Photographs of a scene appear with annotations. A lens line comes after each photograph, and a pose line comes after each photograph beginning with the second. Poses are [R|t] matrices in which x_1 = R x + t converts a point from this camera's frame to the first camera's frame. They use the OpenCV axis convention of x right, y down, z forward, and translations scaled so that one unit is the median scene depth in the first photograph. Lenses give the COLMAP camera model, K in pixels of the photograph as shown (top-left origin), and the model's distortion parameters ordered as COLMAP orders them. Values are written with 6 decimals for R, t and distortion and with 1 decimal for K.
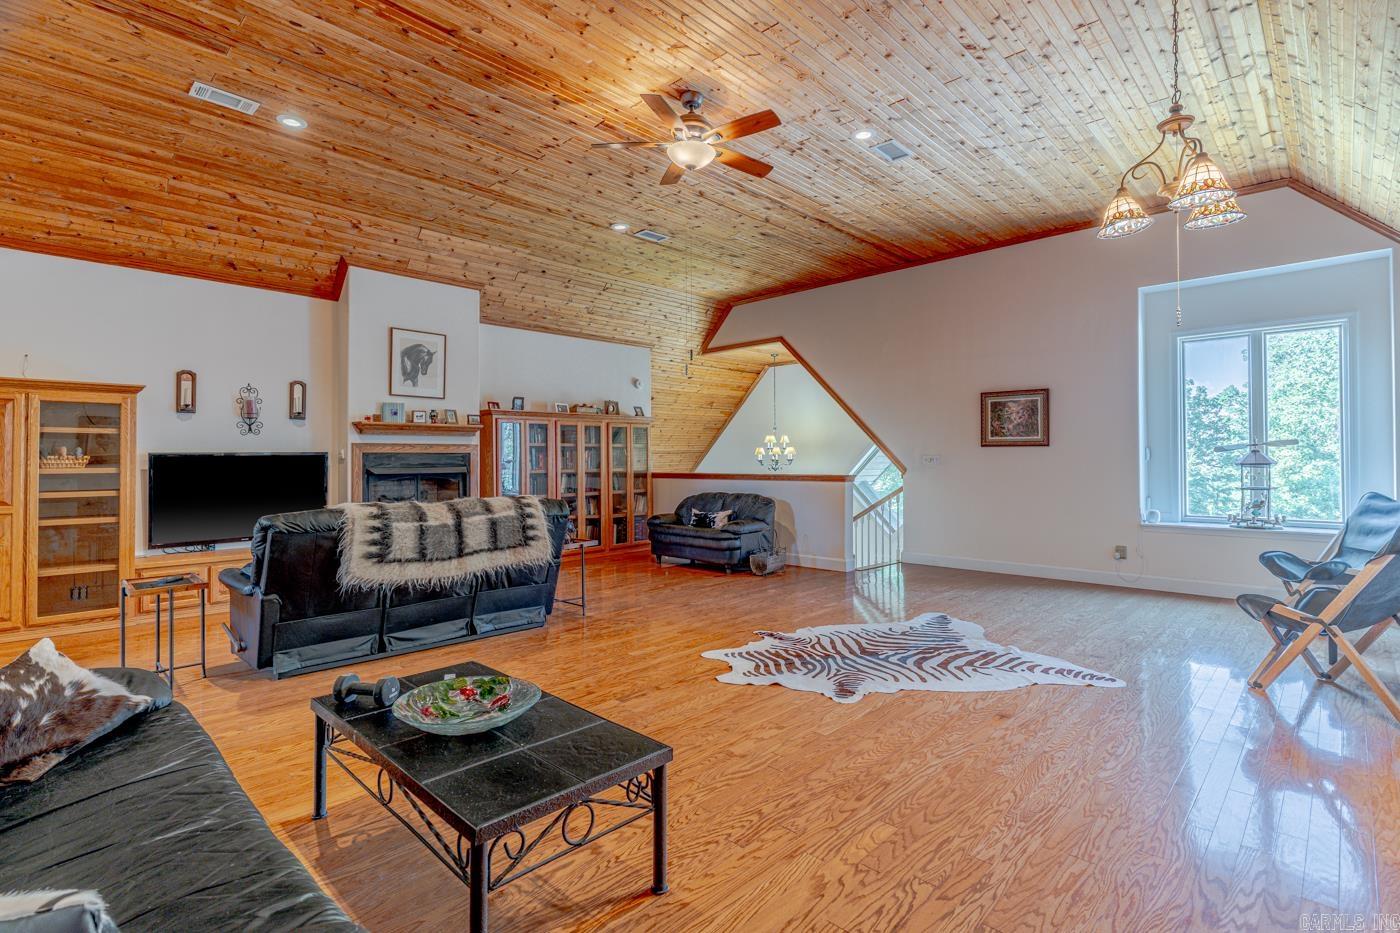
lens RADIAL K [[655.6, 0, 699.6], [0, 655.6, 457.0], [0, 0, 1]] dist [0.003503, 0.000493]
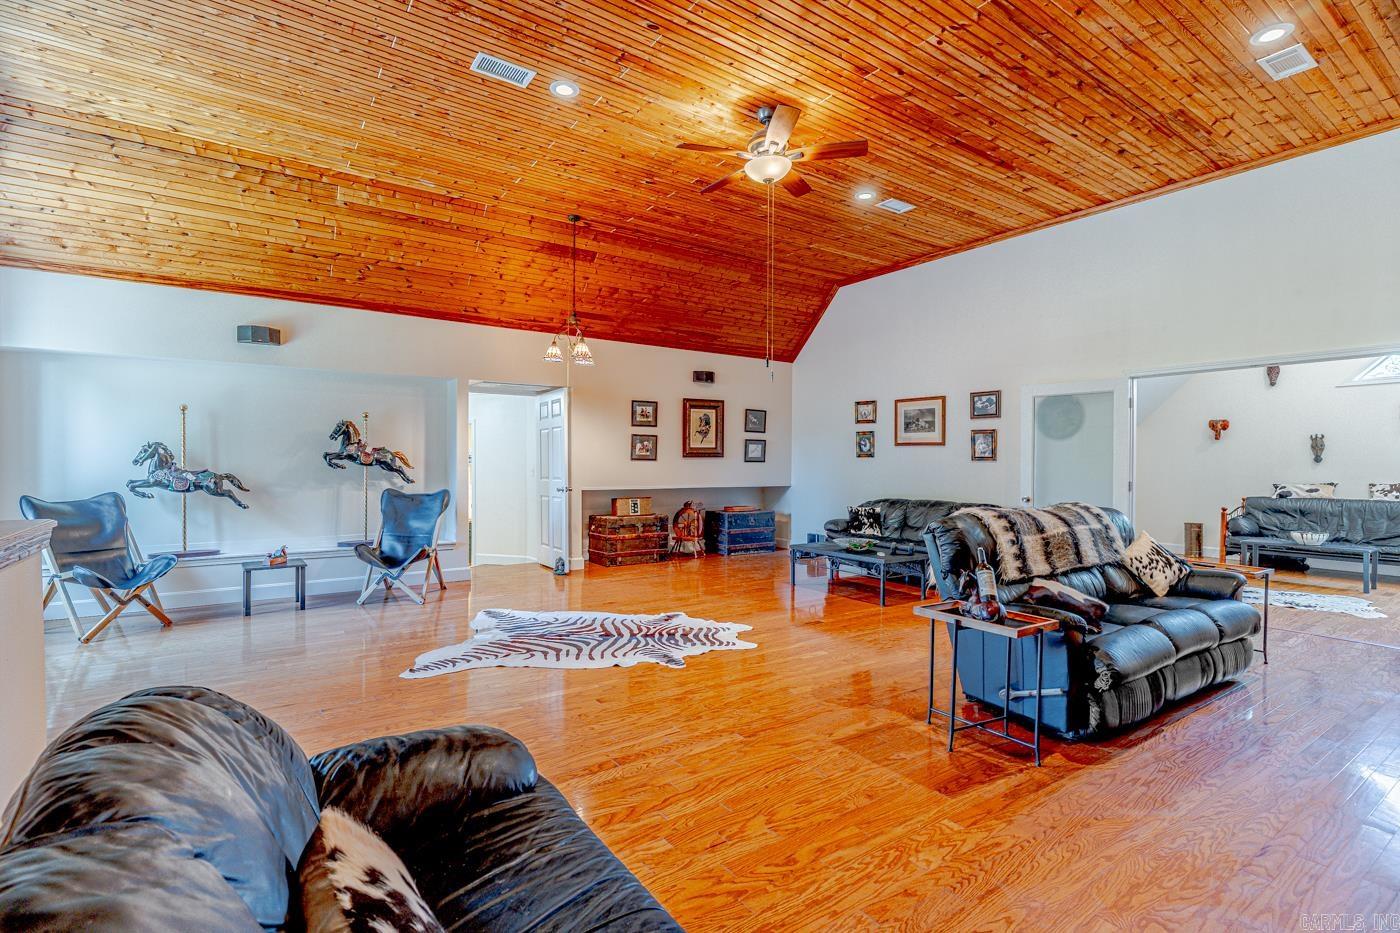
lens RADIAL K [[670.7, 0, 697.5], [0, 670.7, 464.7], [0, 0, 1]] dist [0.003216, 0.000221]
pose [[-0.981768, -0.003519, 0.190048, -0.105489], [-0.004968, 0.999962, -0.007145, 0.017041], [-0.190016, -0.007958, -0.981749, 2.054043]]
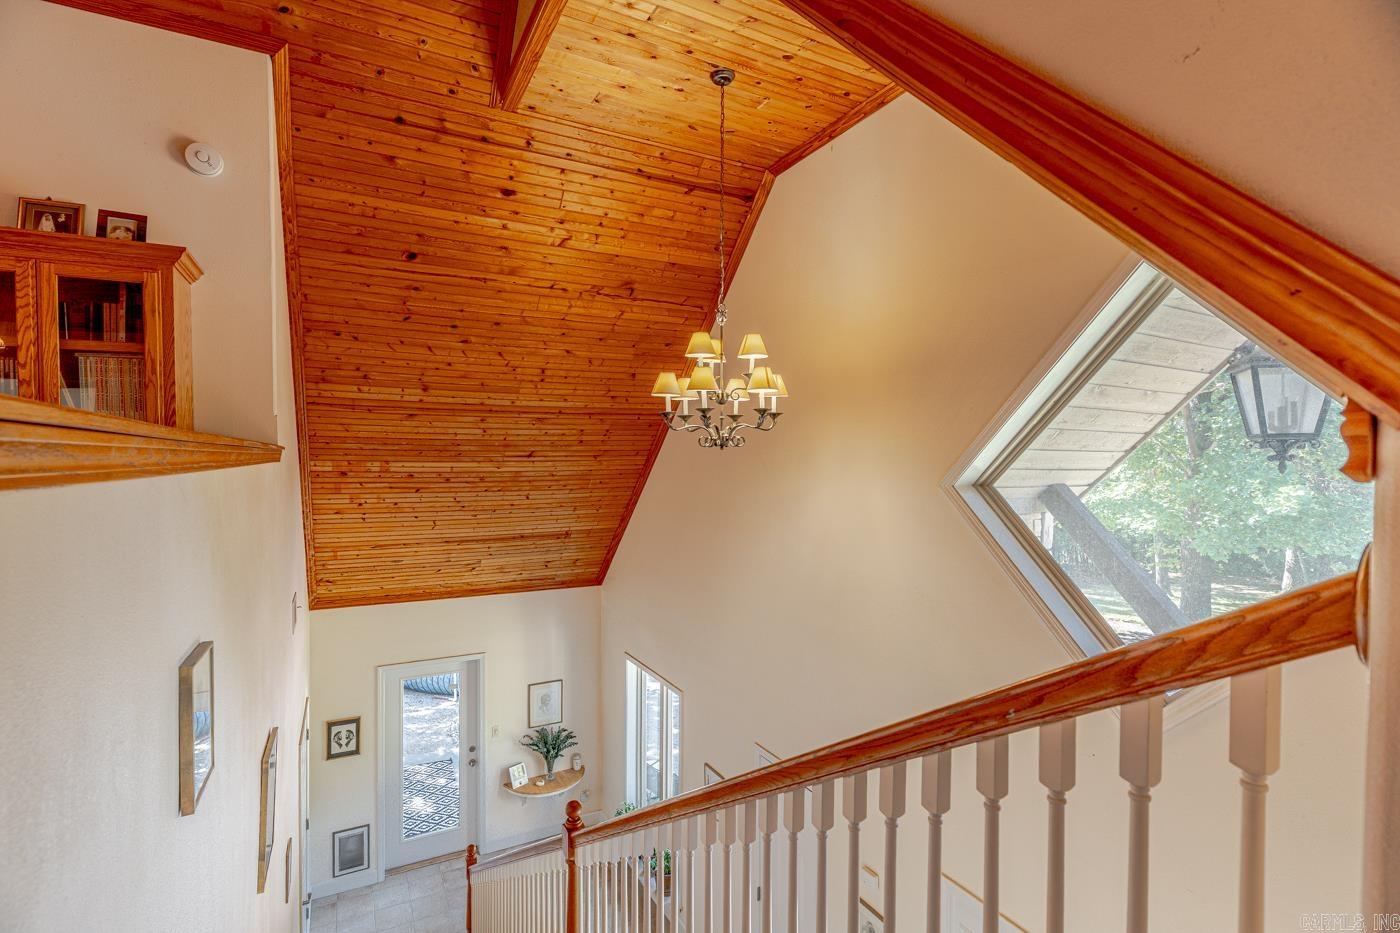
lens RADIAL K [[655.6, 0, 699.6], [0, 655.6, 457.0], [0, 0, 1]] dist [0.003503, 0.000493]
pose [[0.957142, 0.010539, -0.289428, 0.483518], [-0.008360, 0.999927, 0.008765, 0.054832], [0.289500, -0.005969, 0.957160, 1.740777]]
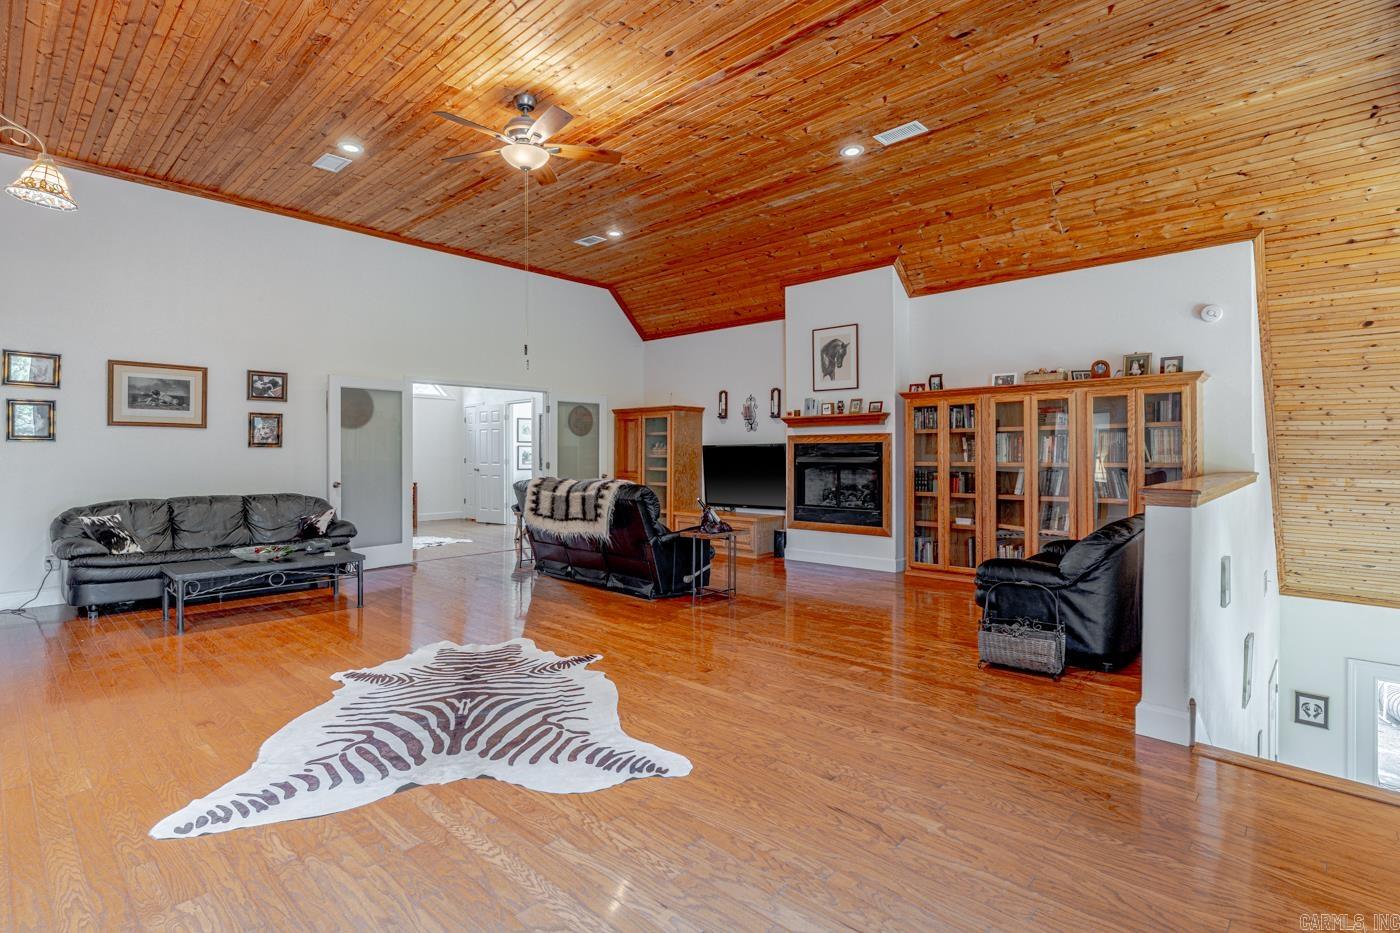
lens RADIAL K [[670.7, 0, 697.5], [0, 670.7, 464.7], [0, 0, 1]] dist [0.003216, 0.000221]
pose [[0.018906, 0.023257, -0.999551, 1.054261], [0.006684, 0.999704, 0.023387, 0.002997], [0.999799, -0.007123, 0.018745, 1.244467]]
